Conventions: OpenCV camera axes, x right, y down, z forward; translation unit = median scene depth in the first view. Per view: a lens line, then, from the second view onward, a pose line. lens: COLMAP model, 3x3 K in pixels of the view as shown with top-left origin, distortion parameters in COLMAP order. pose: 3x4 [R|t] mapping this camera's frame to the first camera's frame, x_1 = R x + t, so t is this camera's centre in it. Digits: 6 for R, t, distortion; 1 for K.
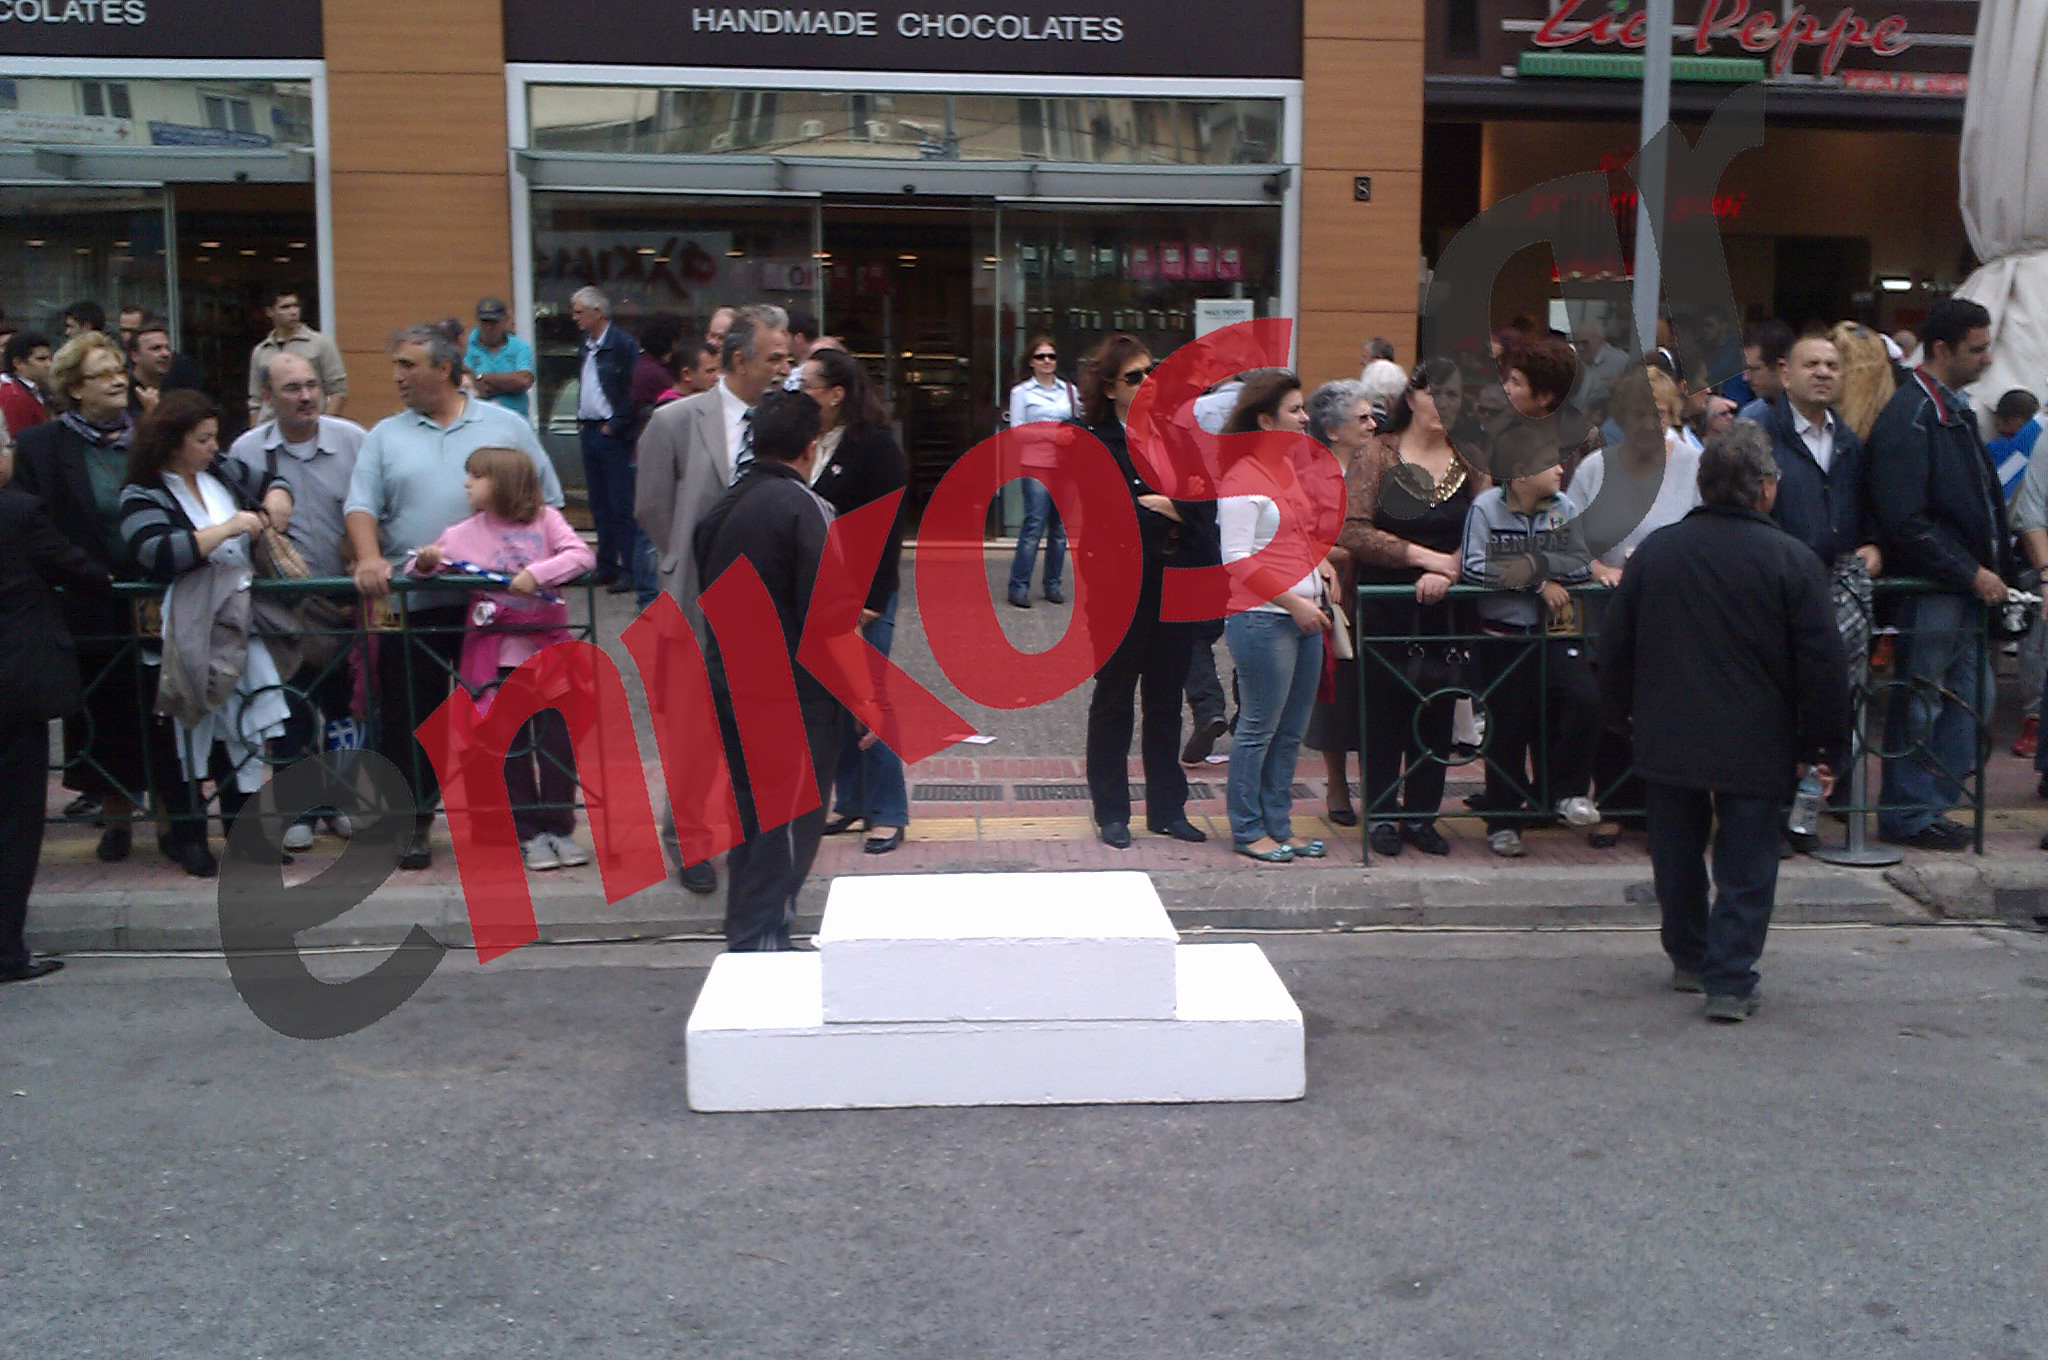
lens RADIAL K [[2107.4, 0, 1021.7], [0, 2107.4, 718.4], [0, 0, 1]] dist [0.065944, -0.223785]
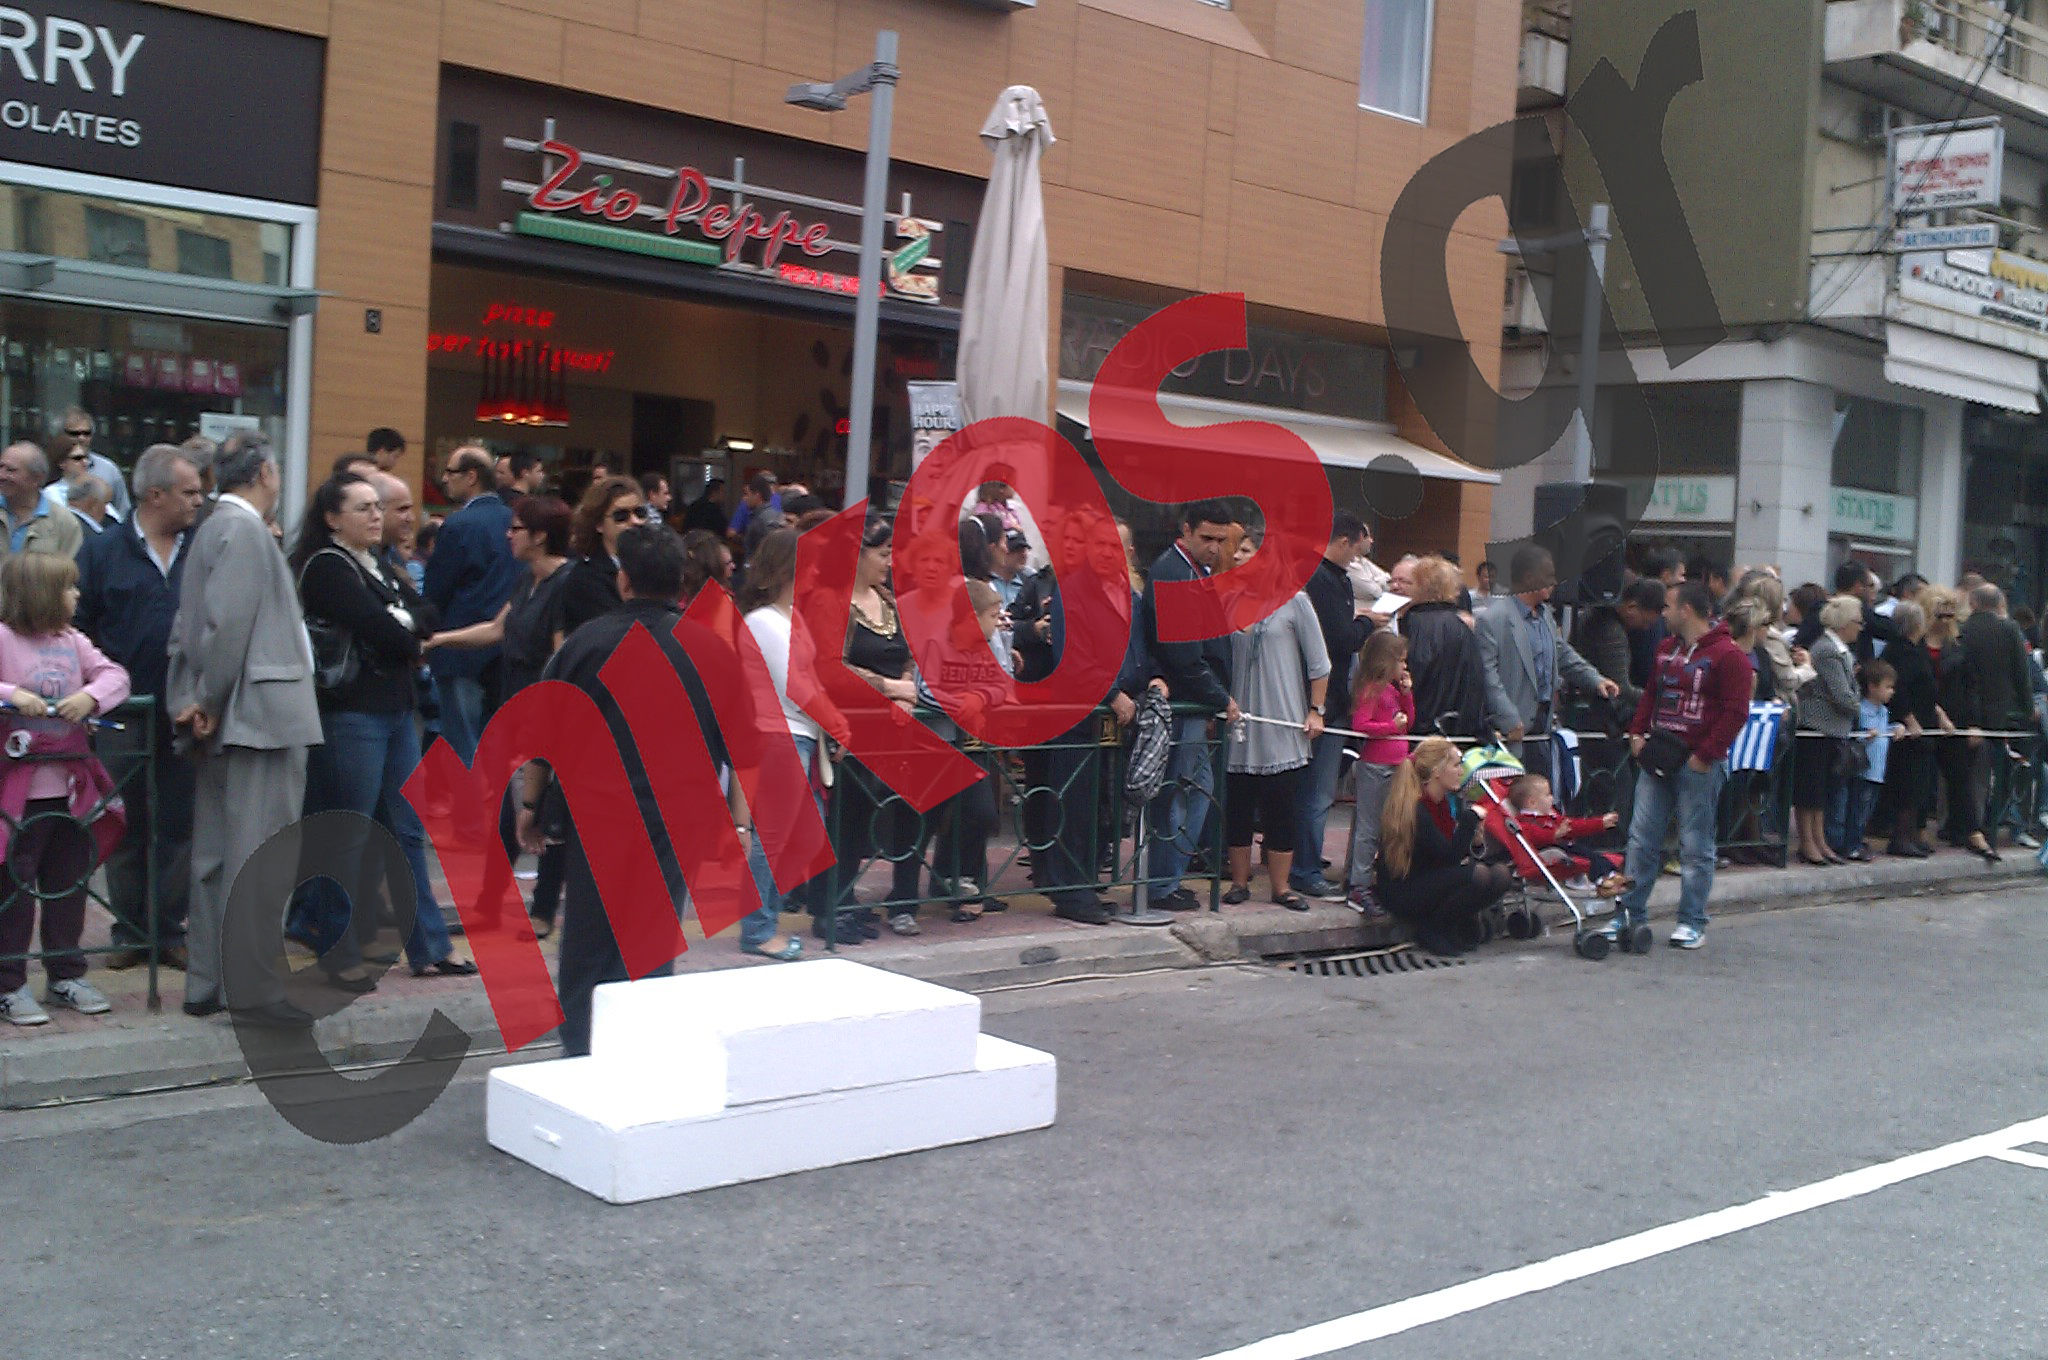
lens RADIAL K [[2107.4, 0, 1021.7], [0, 2107.4, 718.4], [0, 0, 1]] dist [0.065944, -0.223785]
pose [[0.806723, -0.005800, 0.590901, -0.196767], [0.037535, 0.998436, -0.041444, -0.003076], [-0.589736, 0.055614, 0.805679, -0.003580]]
